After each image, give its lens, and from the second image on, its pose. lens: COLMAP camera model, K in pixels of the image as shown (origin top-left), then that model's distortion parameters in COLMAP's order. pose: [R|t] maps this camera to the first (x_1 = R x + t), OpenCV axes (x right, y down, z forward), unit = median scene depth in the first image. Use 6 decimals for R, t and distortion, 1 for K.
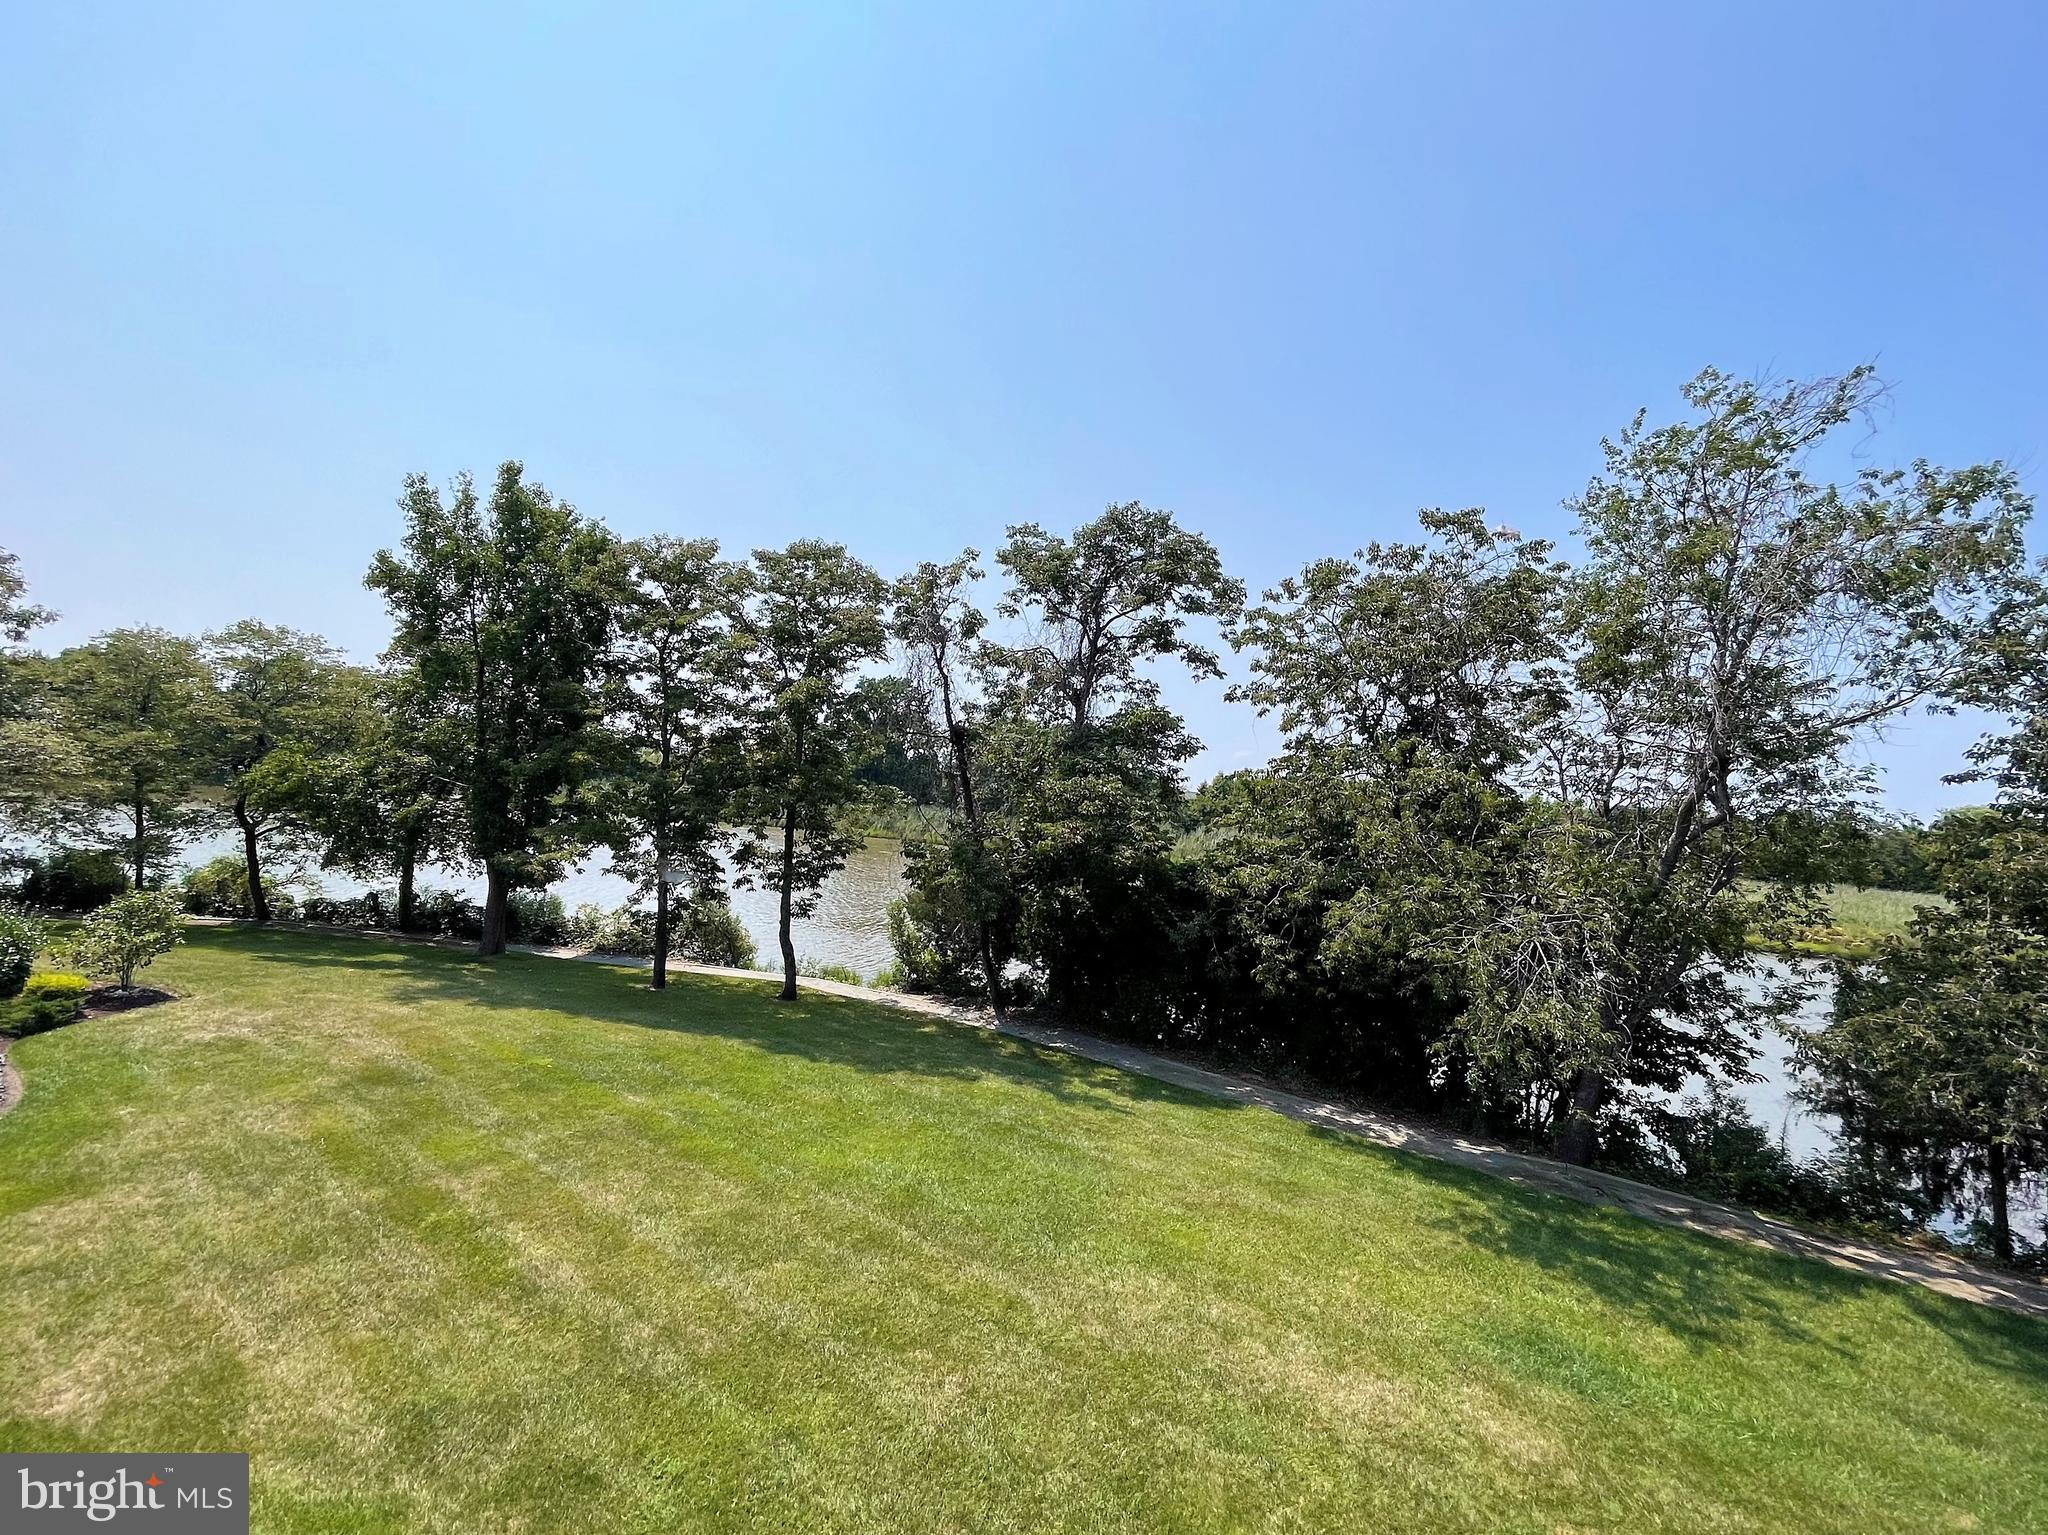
lens RADIAL K [[919.8, 0, 1024.0], [0, 919.8, 767.5], [0, 0, 1]] dist [0.001681, 0.000079]
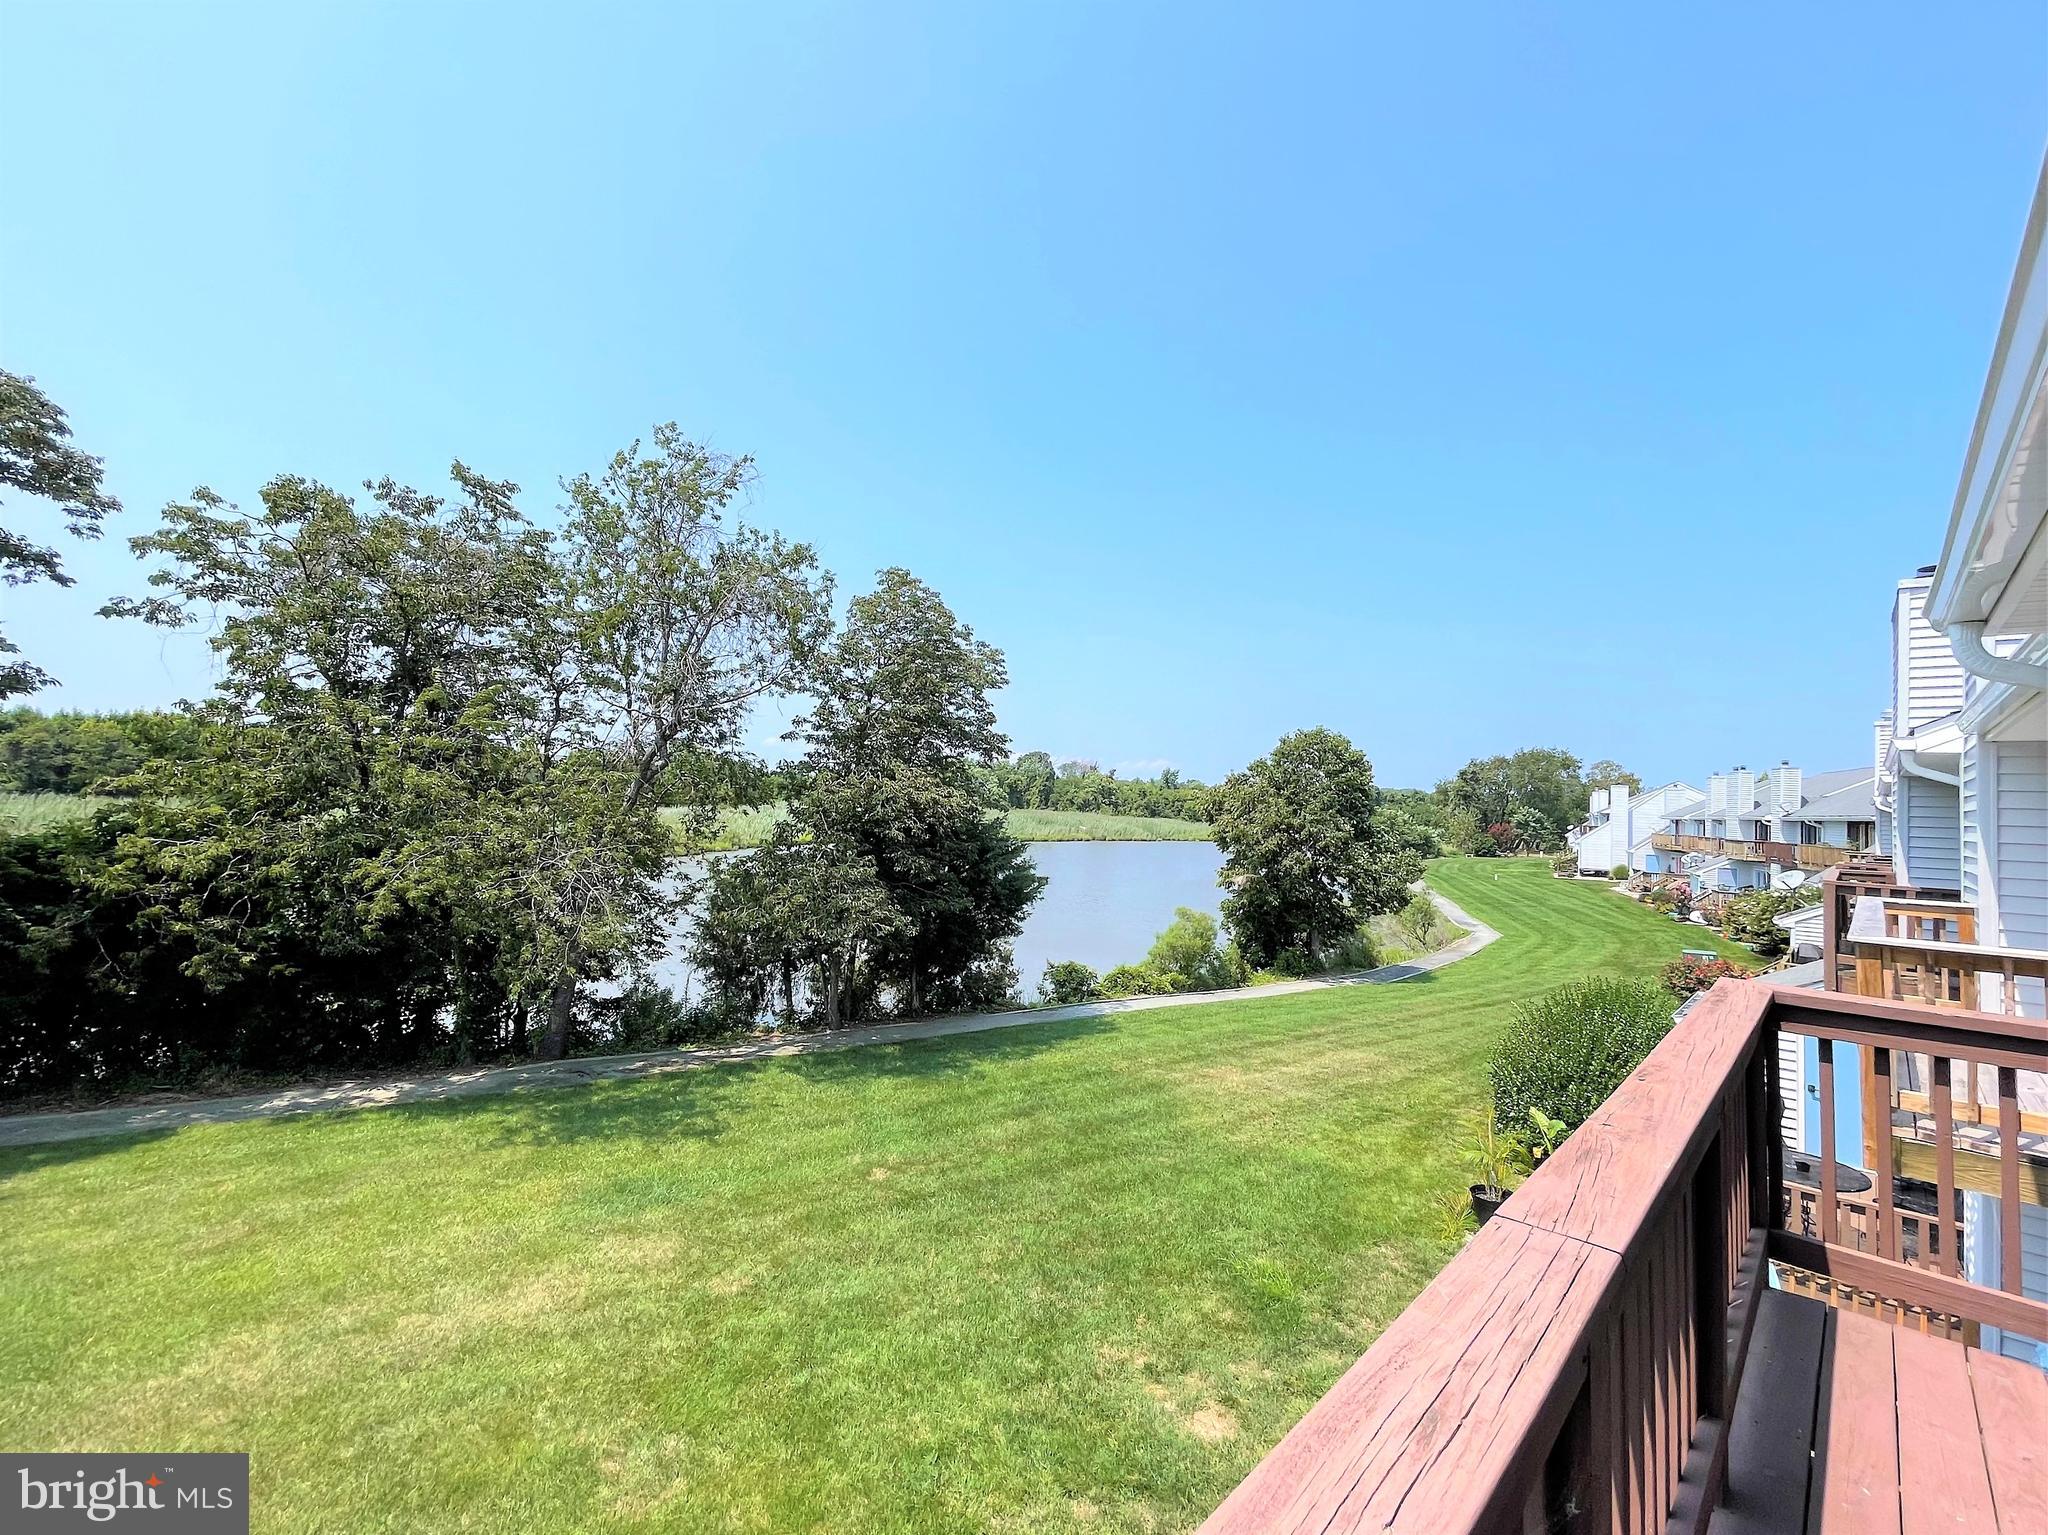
lens RADIAL K [[828.6, 0, 1024.0], [0, 828.6, 767.5], [0, 0, 1]] dist [-0.000407, -0.000019]
pose [[0.411504, -0.021836, 0.911146, -0.115991], [-0.032066, 0.998747, 0.038418, -0.003817], [-0.910844, -0.045026, 0.410288, 0.033733]]
